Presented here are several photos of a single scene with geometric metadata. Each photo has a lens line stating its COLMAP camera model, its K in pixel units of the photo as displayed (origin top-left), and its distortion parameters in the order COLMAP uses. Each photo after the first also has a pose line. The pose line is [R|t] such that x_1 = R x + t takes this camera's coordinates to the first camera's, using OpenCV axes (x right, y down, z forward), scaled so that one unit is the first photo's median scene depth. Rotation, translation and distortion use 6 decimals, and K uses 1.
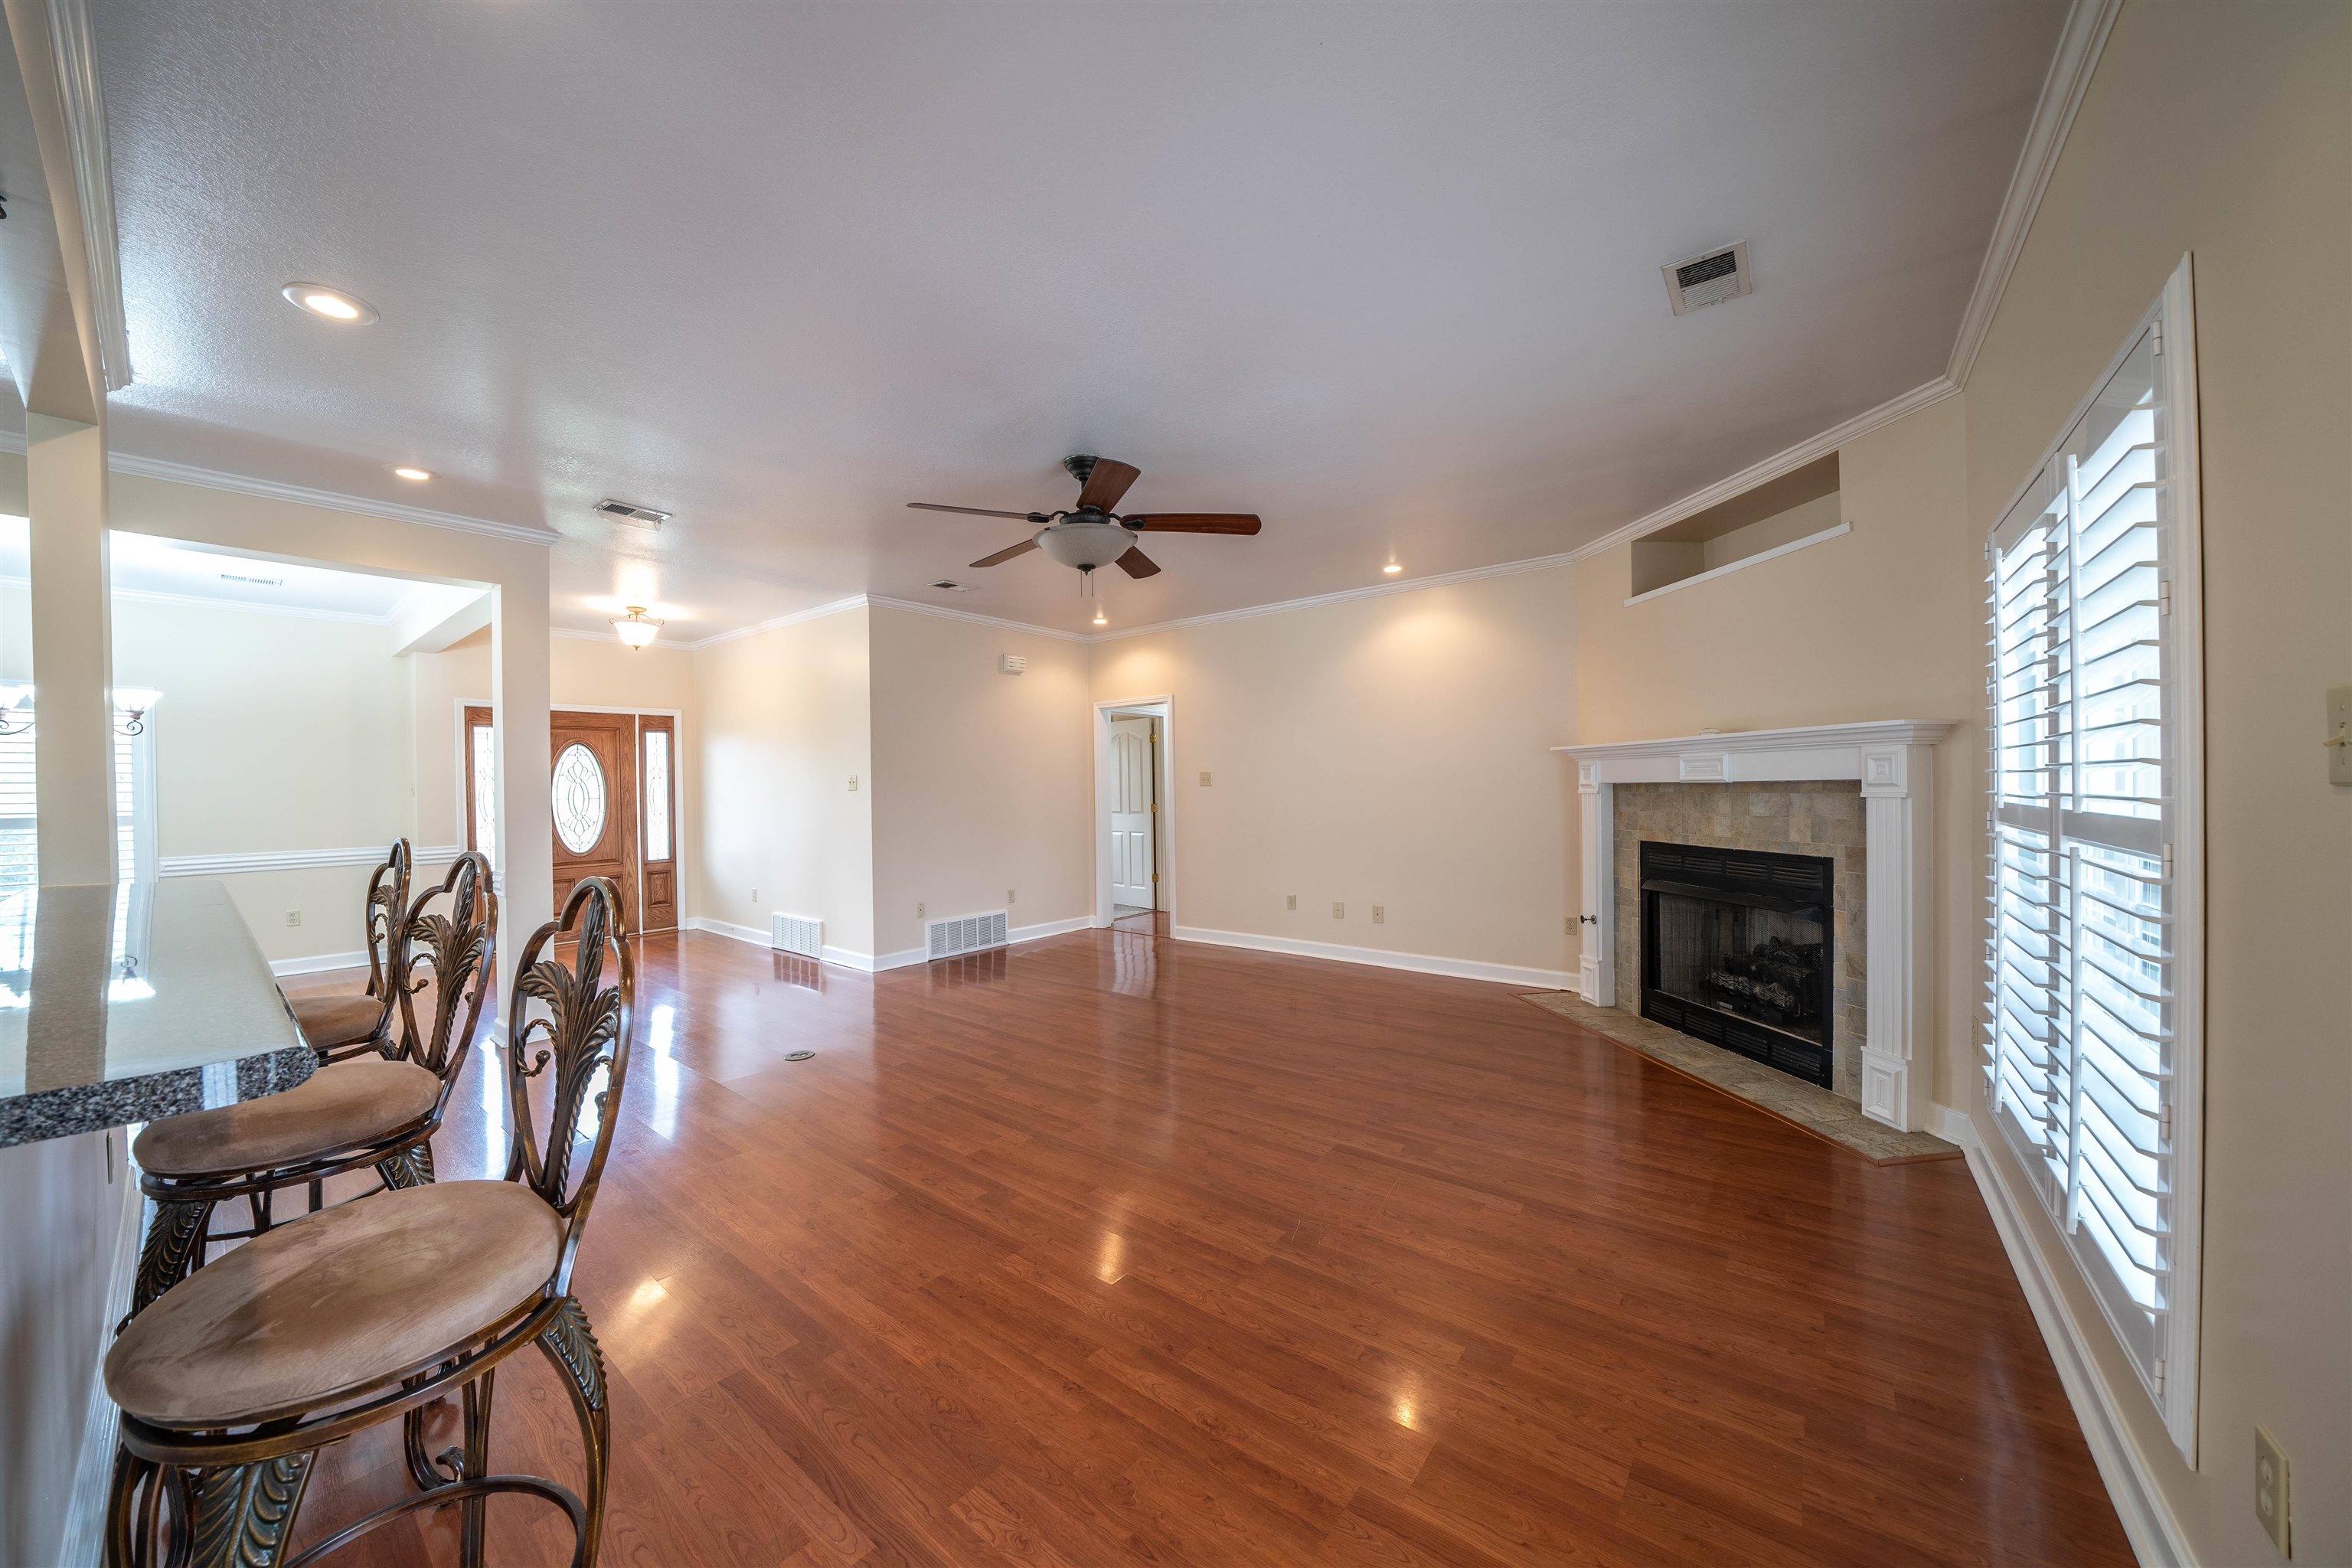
lens RADIAL K [[813.8, 0, 1162.9], [0, 813.8, 788.3], [0, 0, 1]] dist [-0.028262, 0.004373]
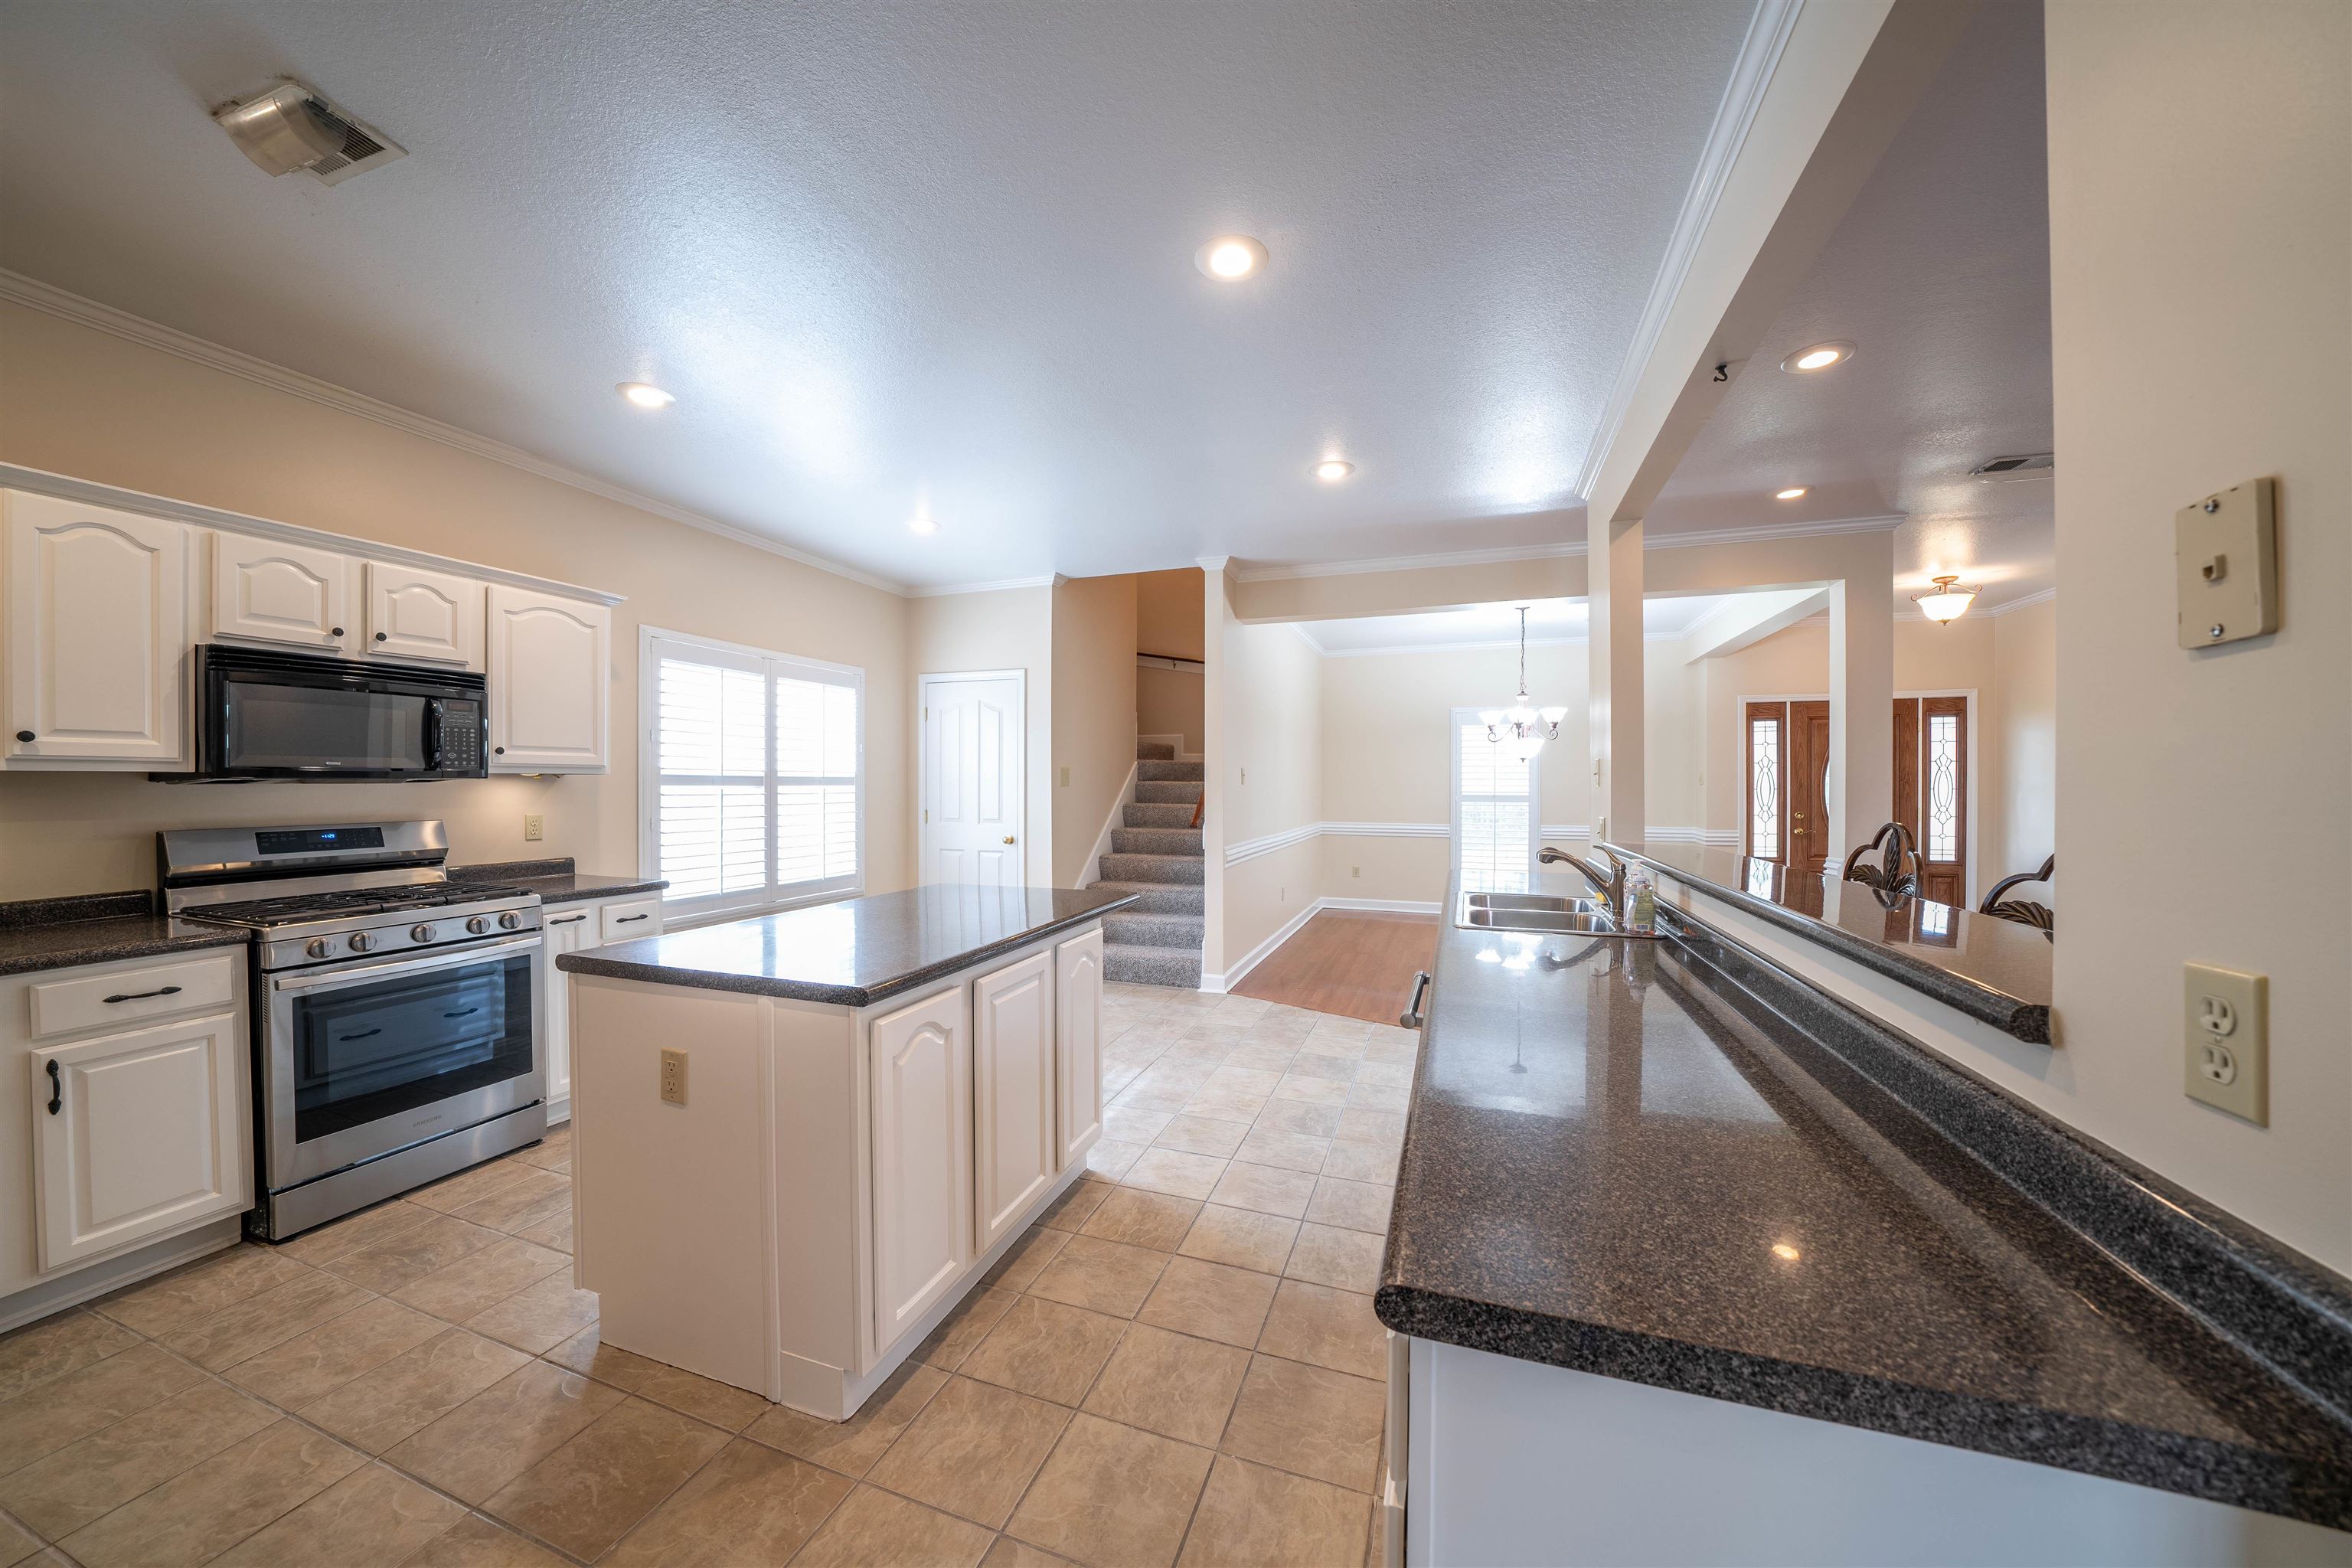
lens RADIAL K [[813.8, 0, 1162.9], [0, 813.8, 788.3], [0, 0, 1]] dist [-0.028262, 0.004373]
pose [[0.315291, 0.018889, -0.948807, -0.117889], [-0.008633, 0.999818, 0.017036, 0.002484], [0.948956, 0.002820, 0.315397, -0.136802]]
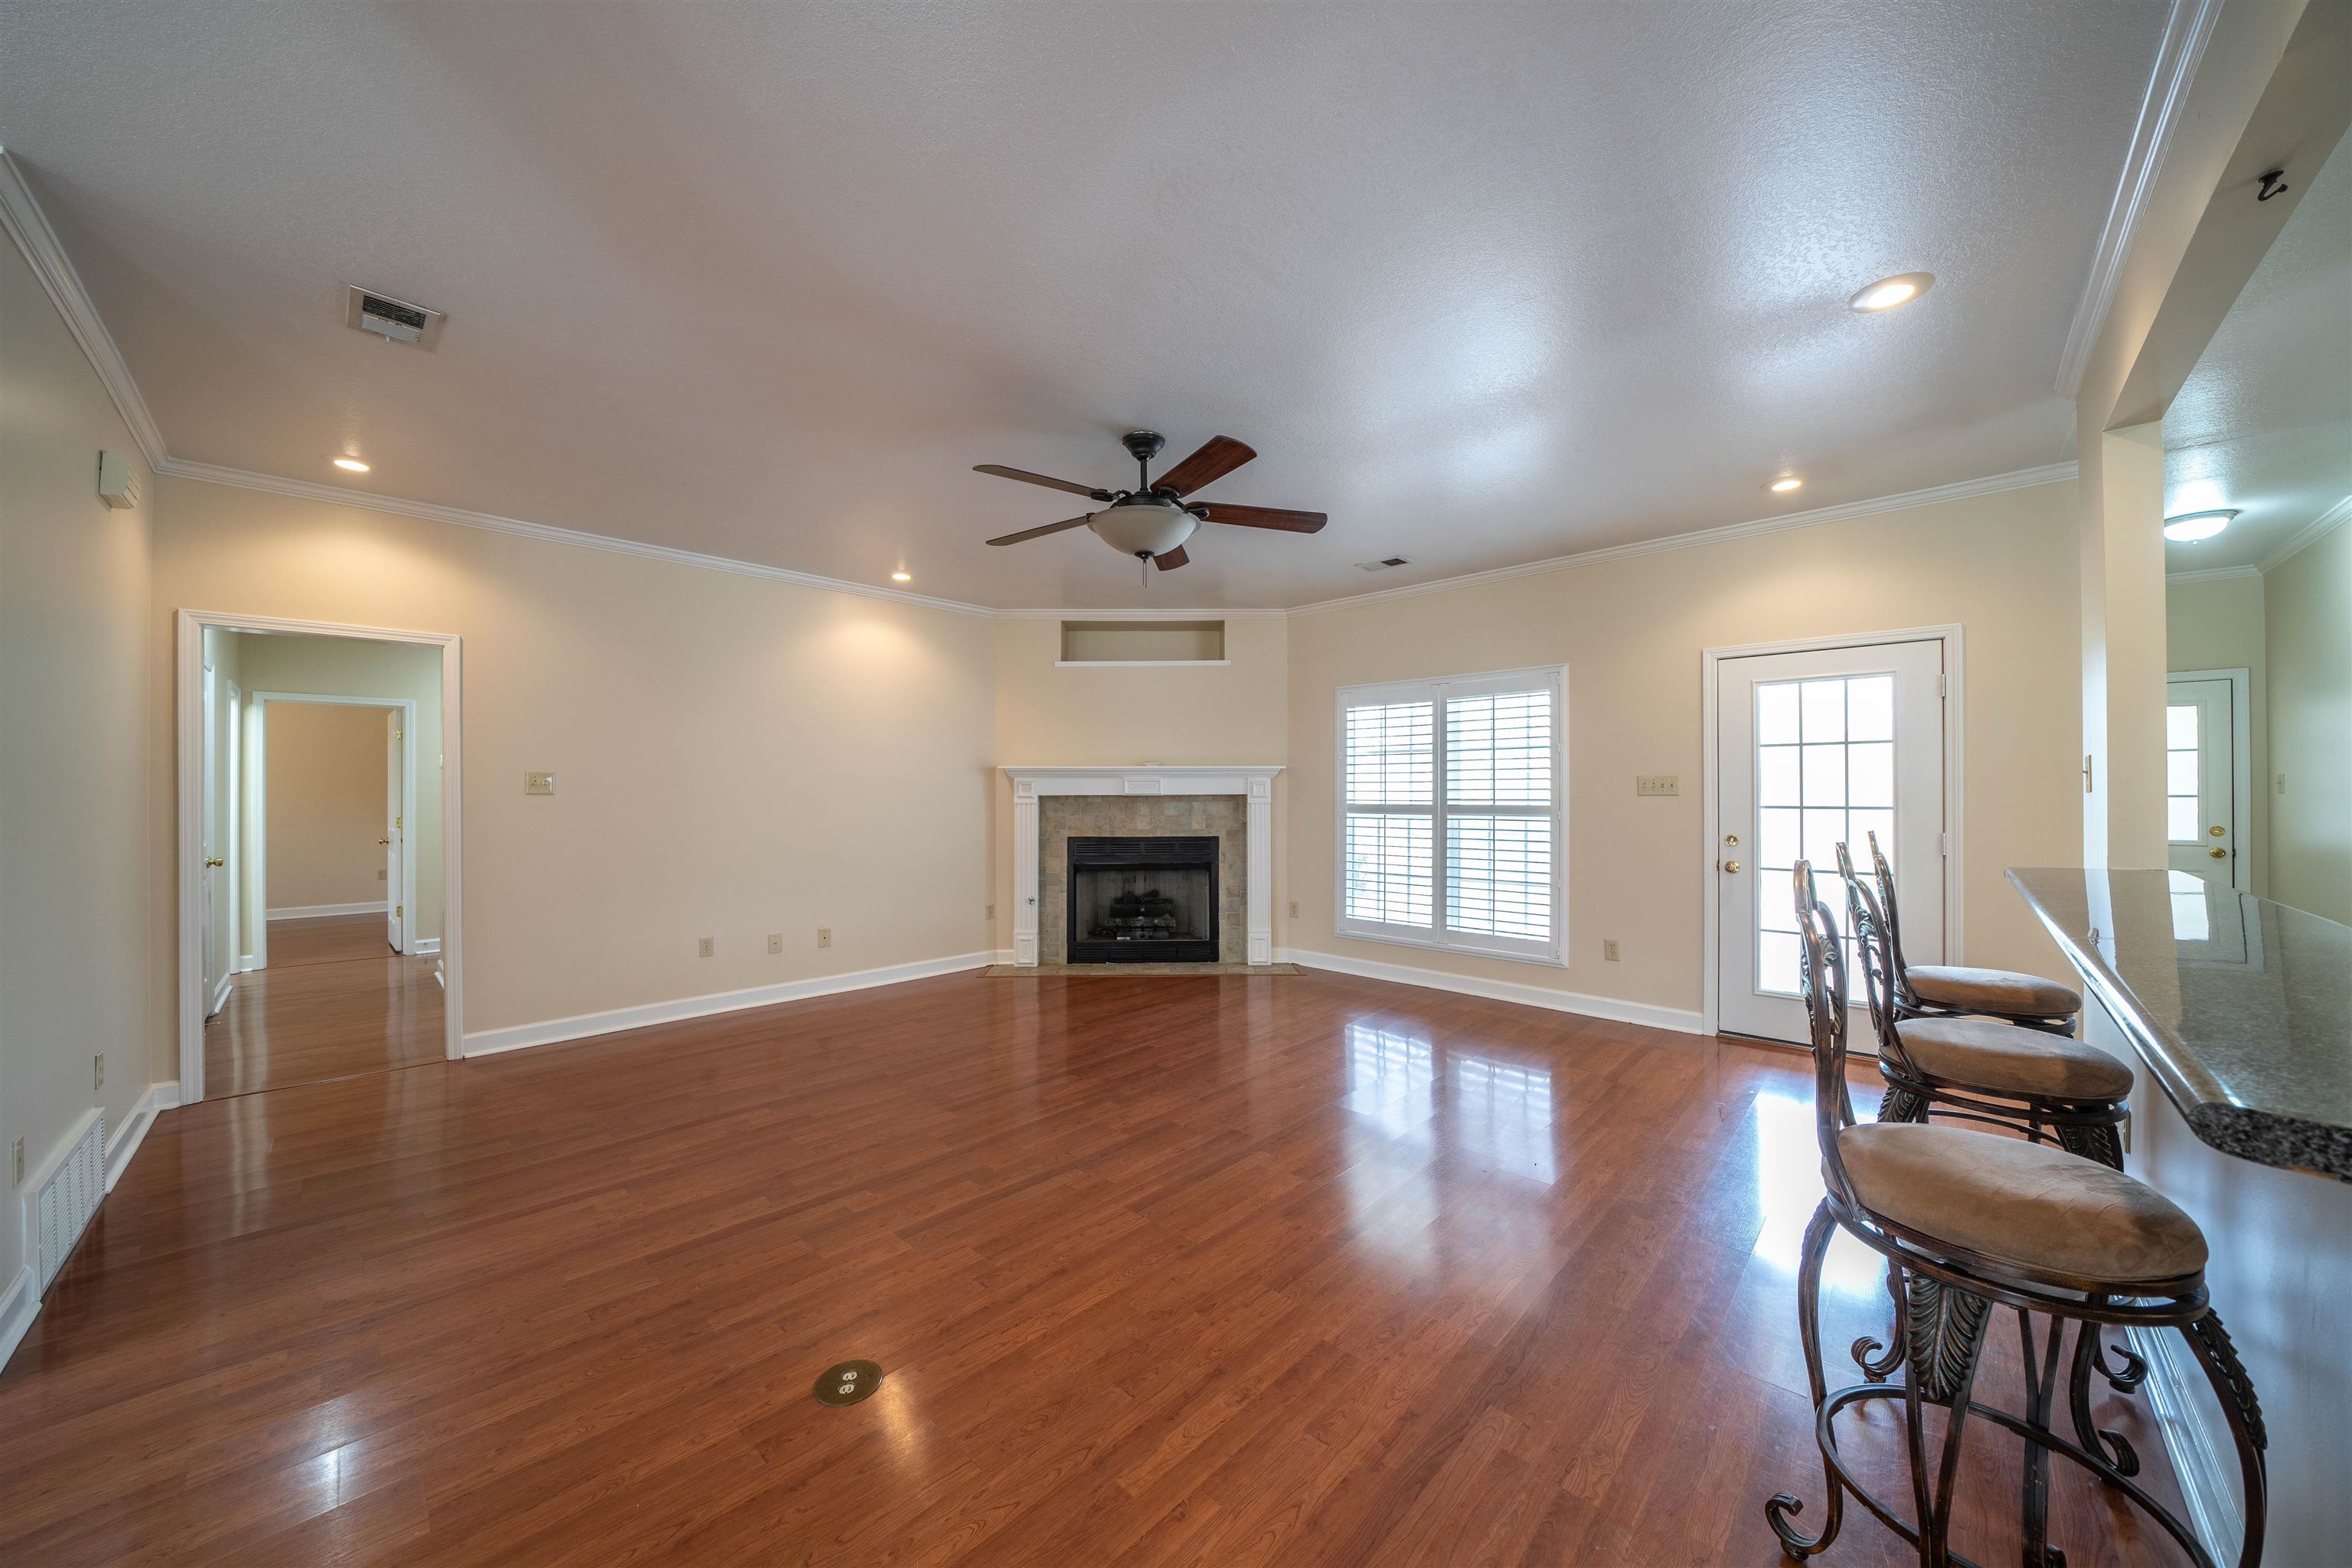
lens RADIAL K [[814.8, 0, 1163.5], [0, 814.8, 789.0], [0, 0, 1]] dist [-0.027872, 0.003150]
pose [[0.096406, 0.018076, 0.995178, -0.766033], [0.002771, 0.999826, -0.018428, 0.008362], [-0.995338, 0.004535, 0.096339, 0.678099]]
